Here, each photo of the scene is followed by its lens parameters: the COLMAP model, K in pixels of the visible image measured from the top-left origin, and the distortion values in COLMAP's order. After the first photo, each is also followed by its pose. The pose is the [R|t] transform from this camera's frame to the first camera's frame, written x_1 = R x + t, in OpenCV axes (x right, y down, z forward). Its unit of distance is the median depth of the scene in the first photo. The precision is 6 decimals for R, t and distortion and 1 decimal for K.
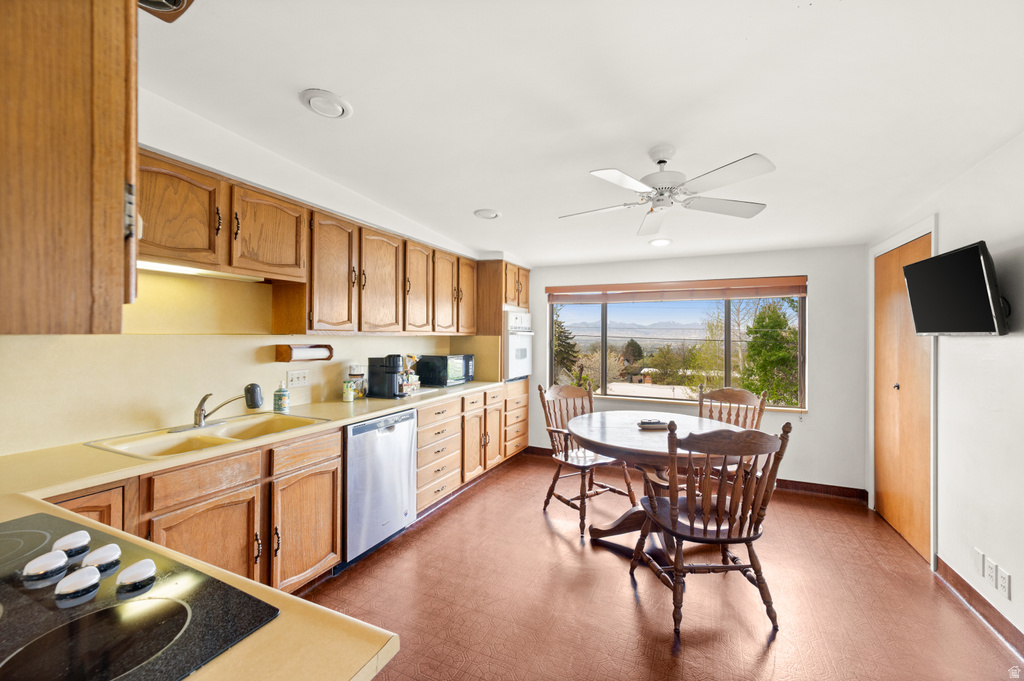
lens RADIAL K [[414.9, 0, 517.9], [0, 414.9, 335.3], [0, 0, 1]] dist [-0.001417, 0.000059]
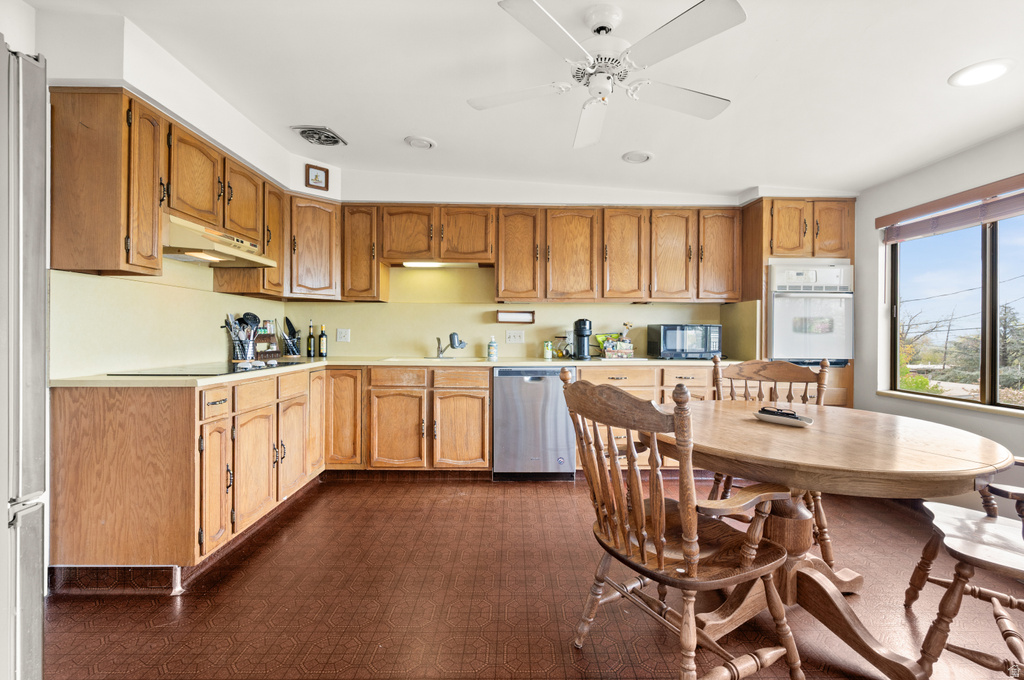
lens RADIAL K [[446.9, 0, 512.0], [0, 446.9, 340.0], [0, 0, 1]] dist [-0.013057, 0.000010]
pose [[0.415010, 0.005706, -0.909799, 0.740661], [-0.002179, 0.999984, 0.005278, 0.104226], [0.909814, -0.000208, 0.415016, 0.393163]]
